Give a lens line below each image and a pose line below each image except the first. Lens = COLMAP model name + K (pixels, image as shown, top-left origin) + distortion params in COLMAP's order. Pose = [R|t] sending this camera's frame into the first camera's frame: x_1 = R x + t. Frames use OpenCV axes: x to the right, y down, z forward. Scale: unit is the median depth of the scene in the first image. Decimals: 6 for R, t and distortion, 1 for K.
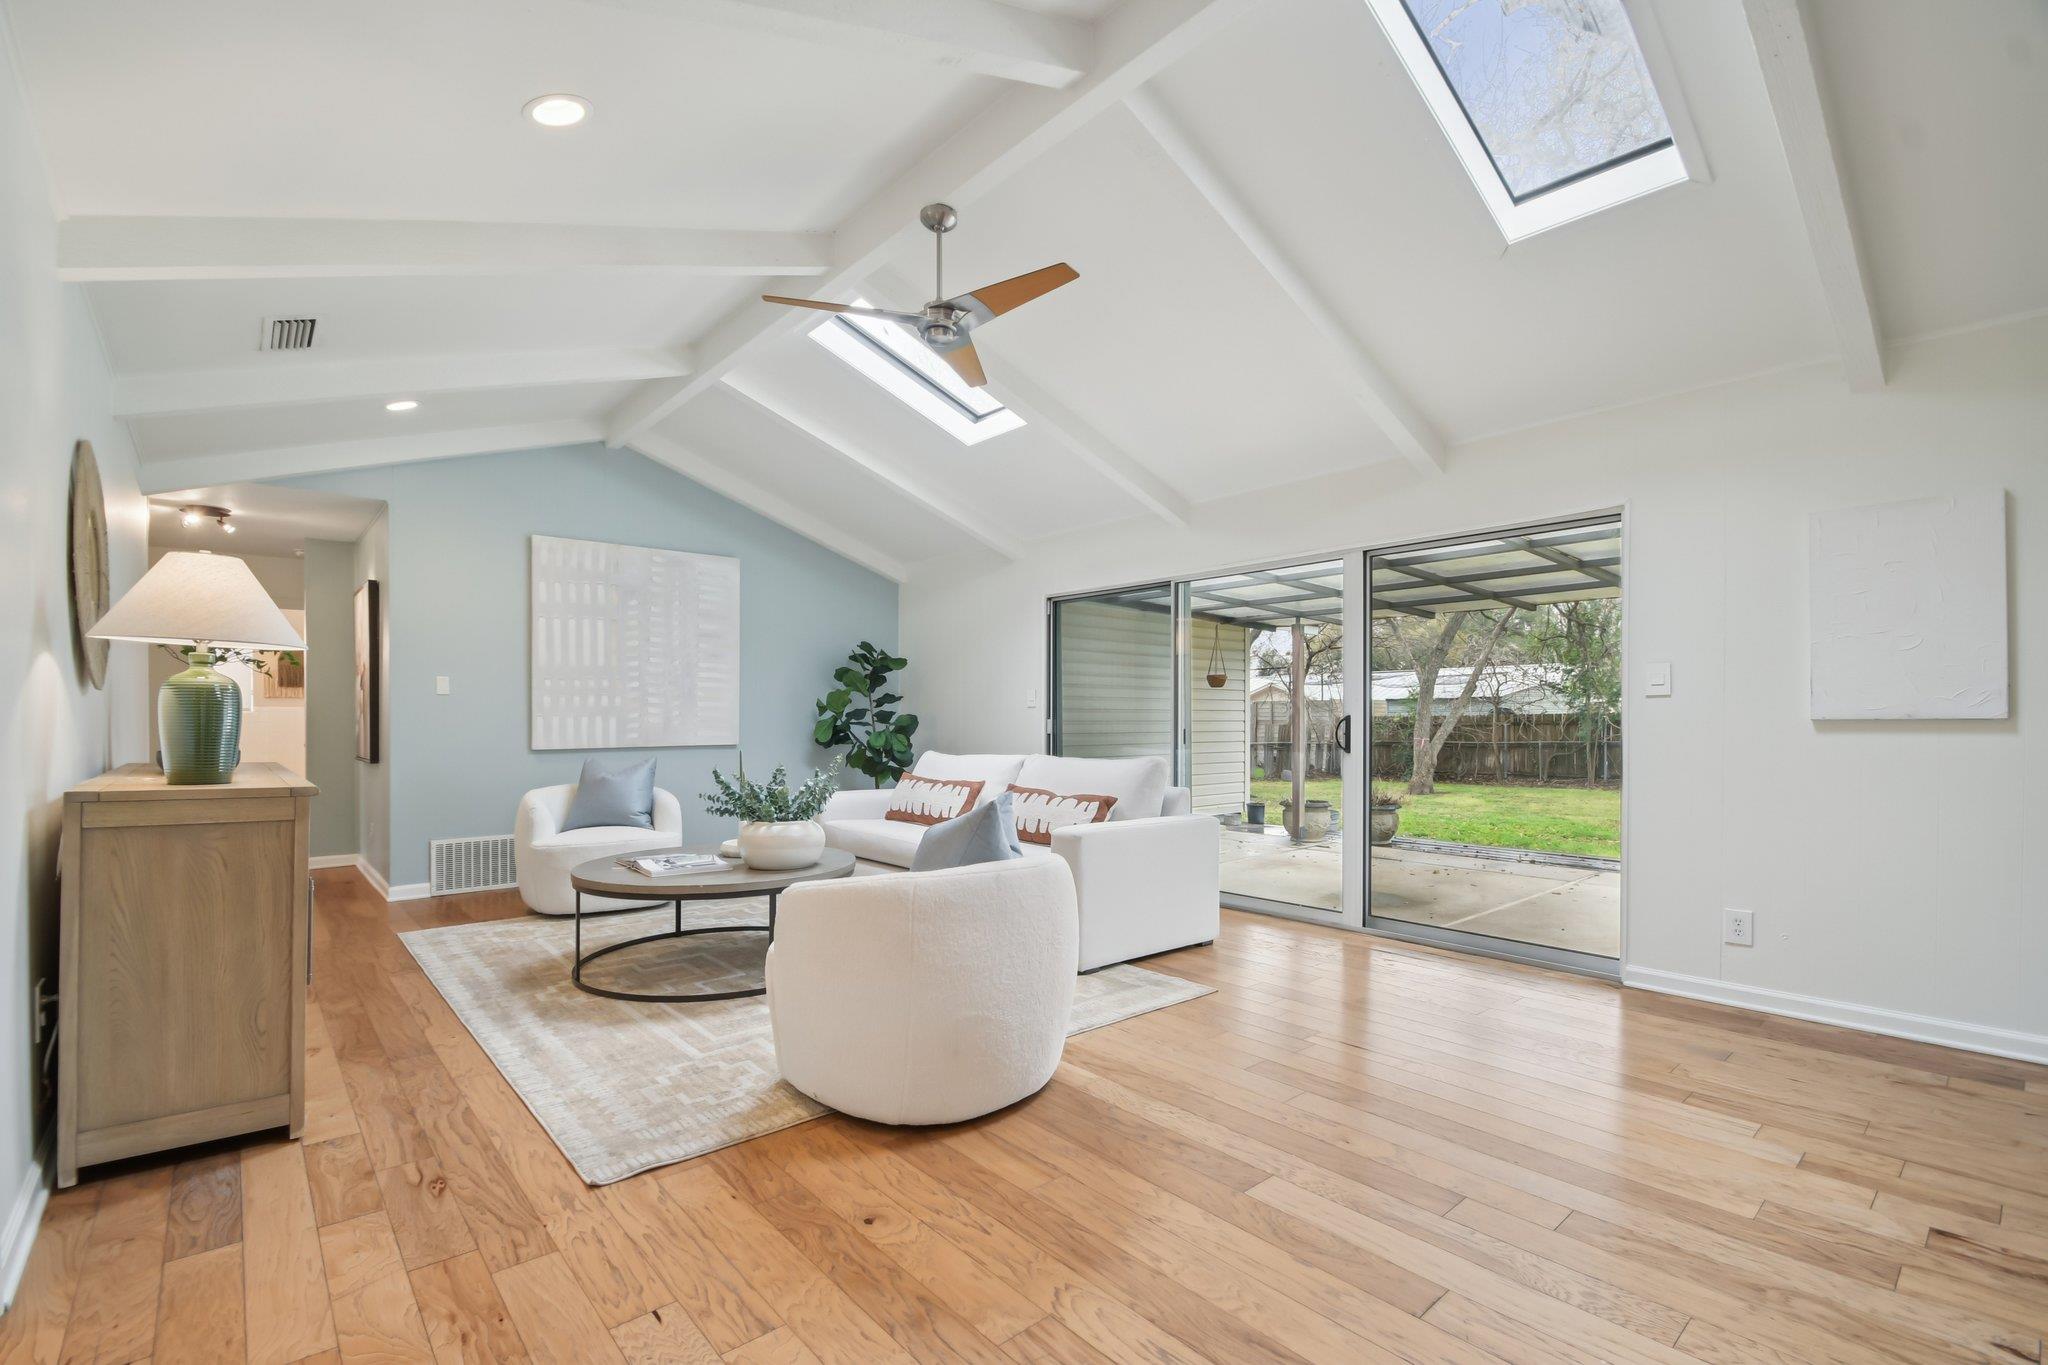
lens RADIAL K [[904.1, 0, 1009.7], [0, 904.1, 717.1], [0, 0, 1]] dist [0.003482, -0.008851]
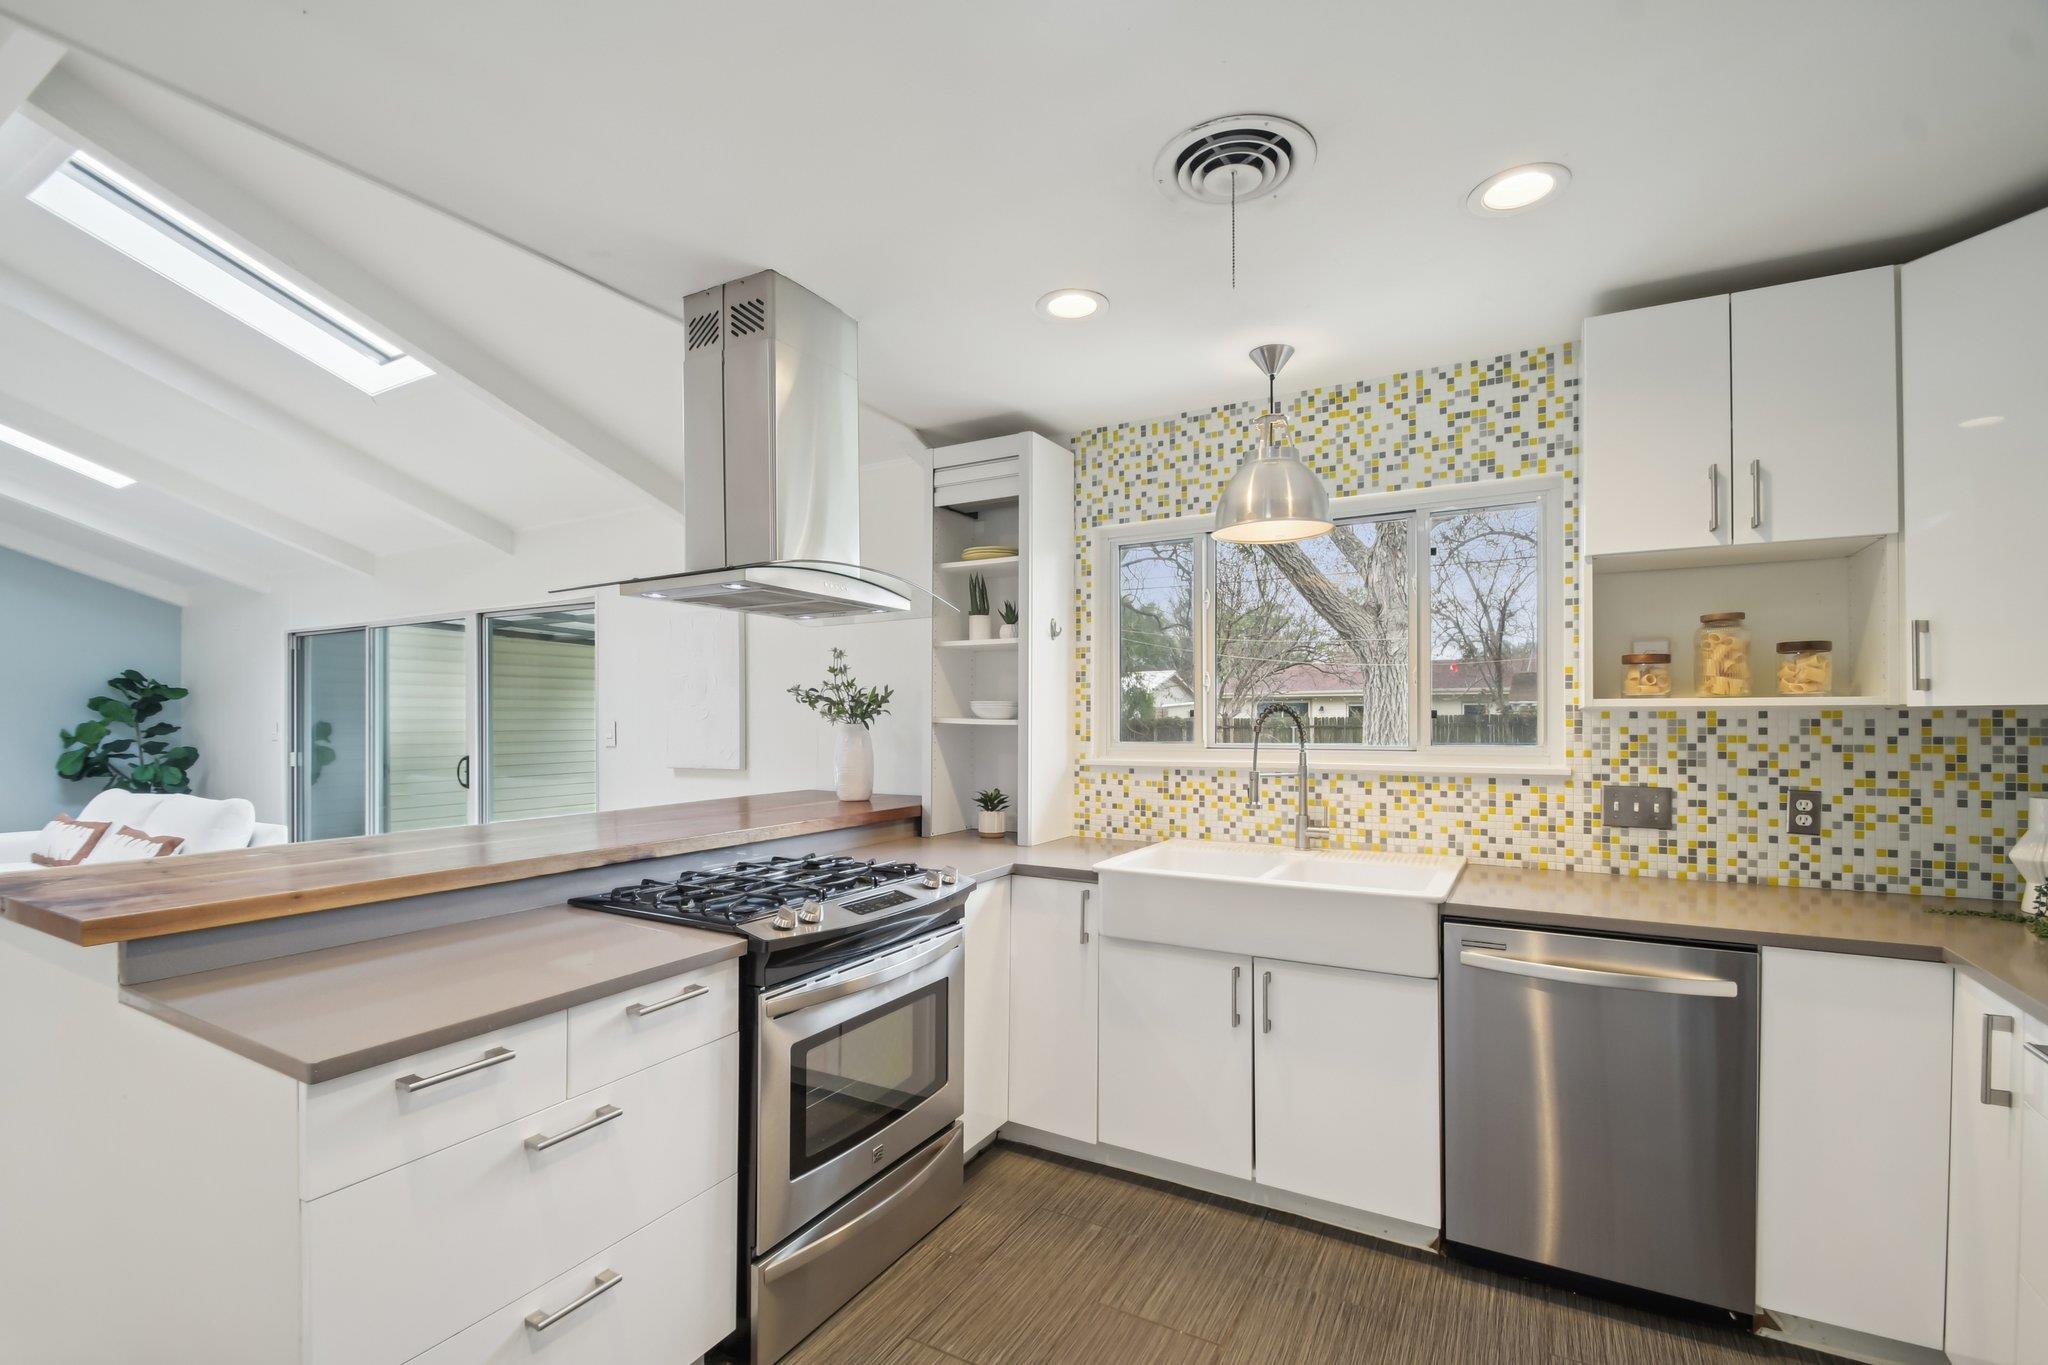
lens RADIAL K [[904.1, 0, 1022.1], [0, 904.1, 717.1], [0, 0, 1]] dist [0.003482, -0.008851]
pose [[0.943164, -0.004314, 0.332301, 0.475314], [0.003540, 0.999989, 0.002936, -0.038007], [-0.332310, -0.001592, 0.943169, -0.227484]]
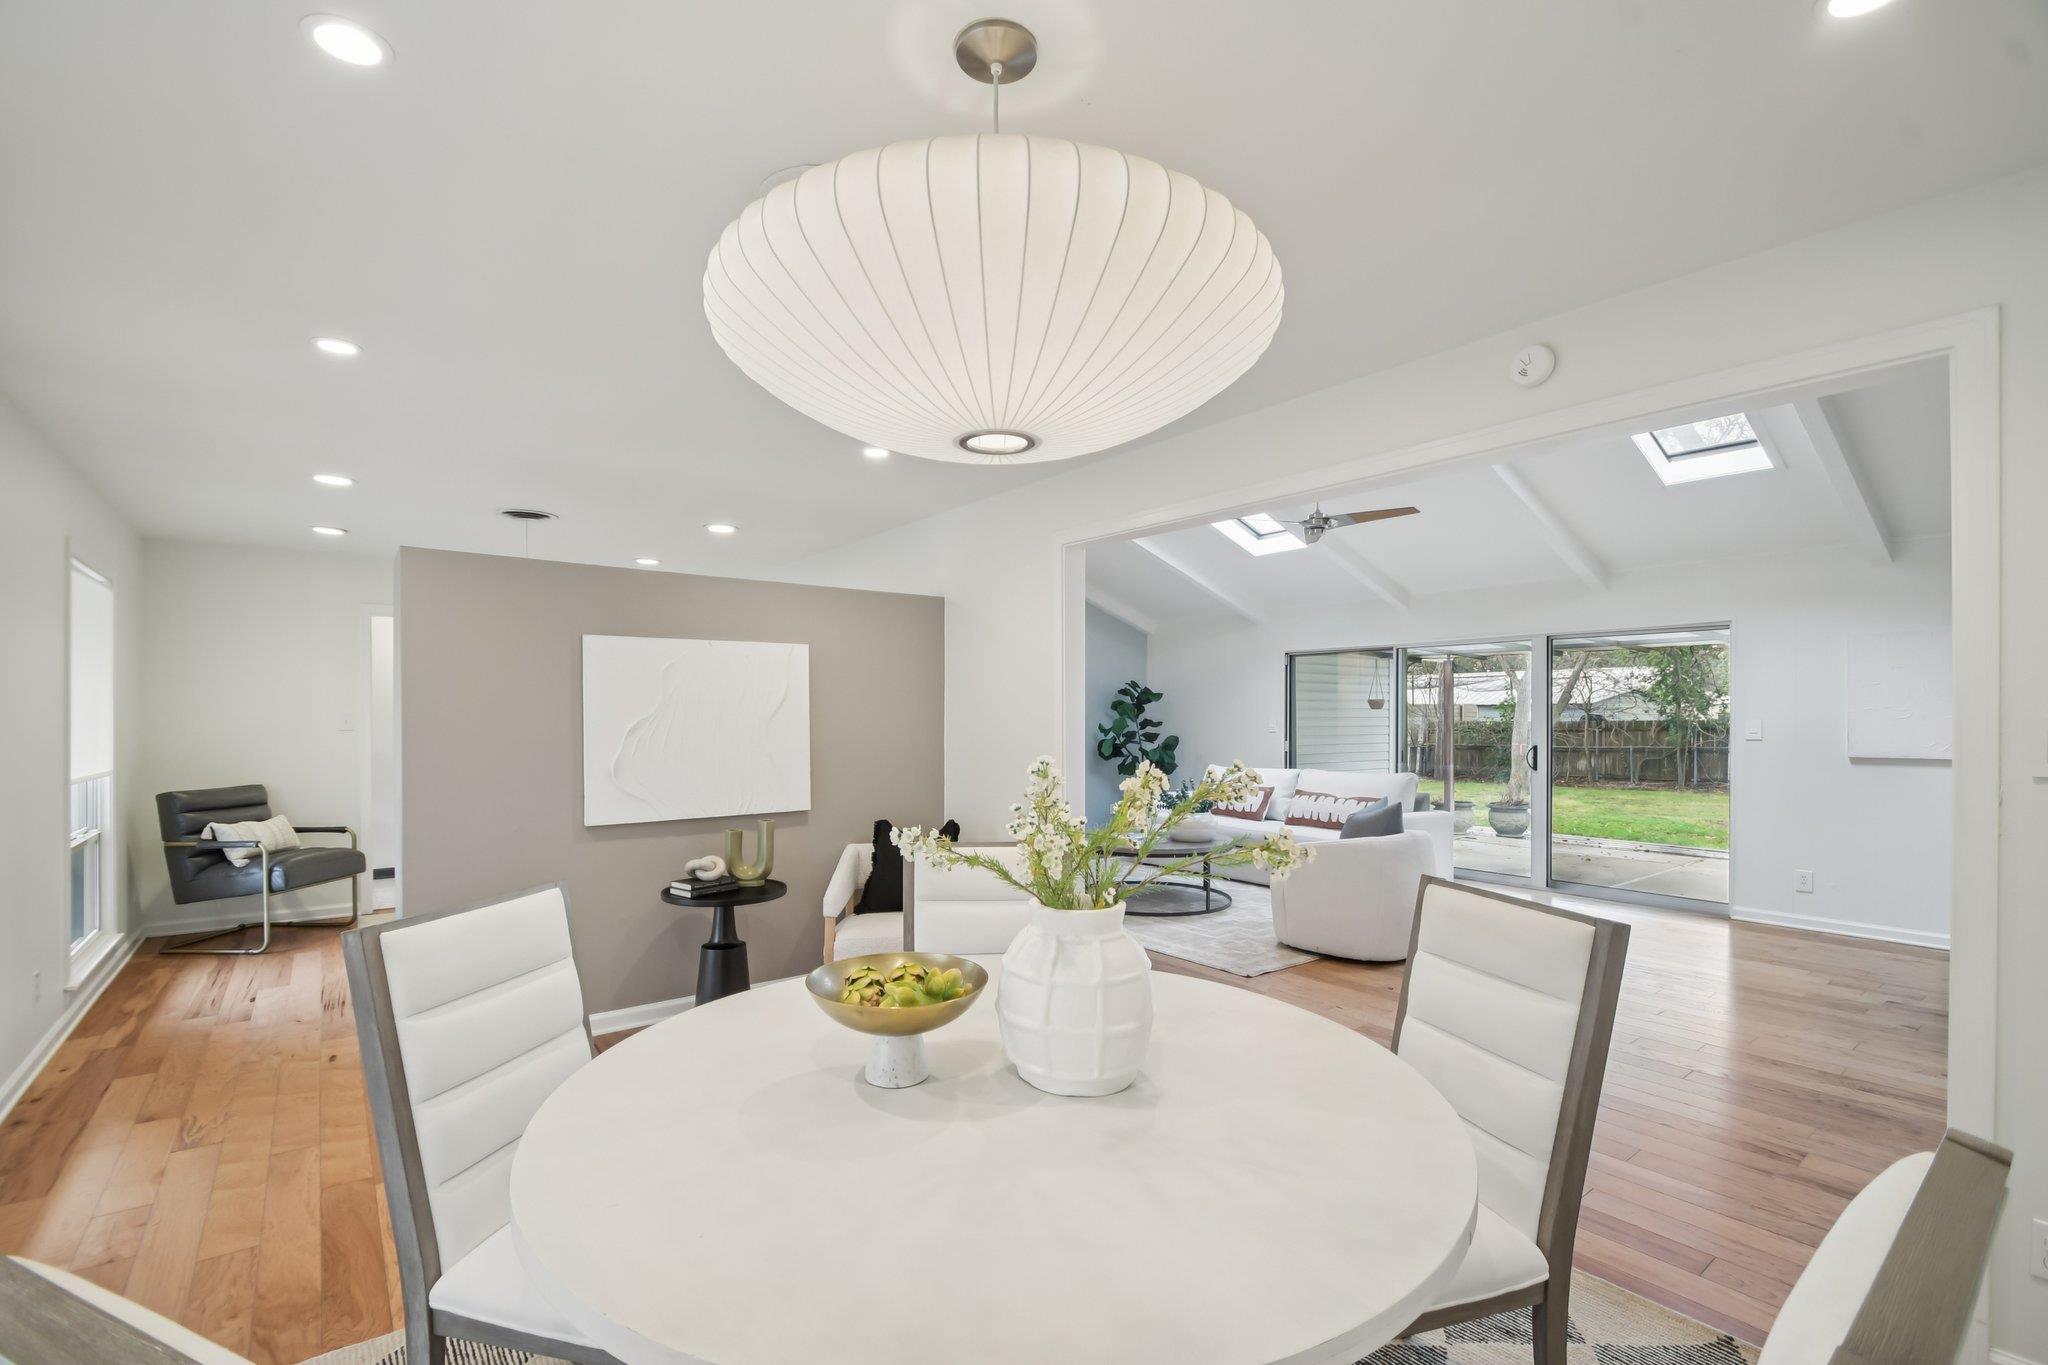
lens RADIAL K [[904.1, 0, 1006.8], [0, 904.1, 711.7], [0, 0, 1]] dist [0.003482, -0.008851]
pose [[0.997982, 0.001935, -0.063462, -0.306401], [-0.002053, 0.999996, -0.001789, -0.040473], [0.063458, 0.001915, 0.997983, -0.415277]]
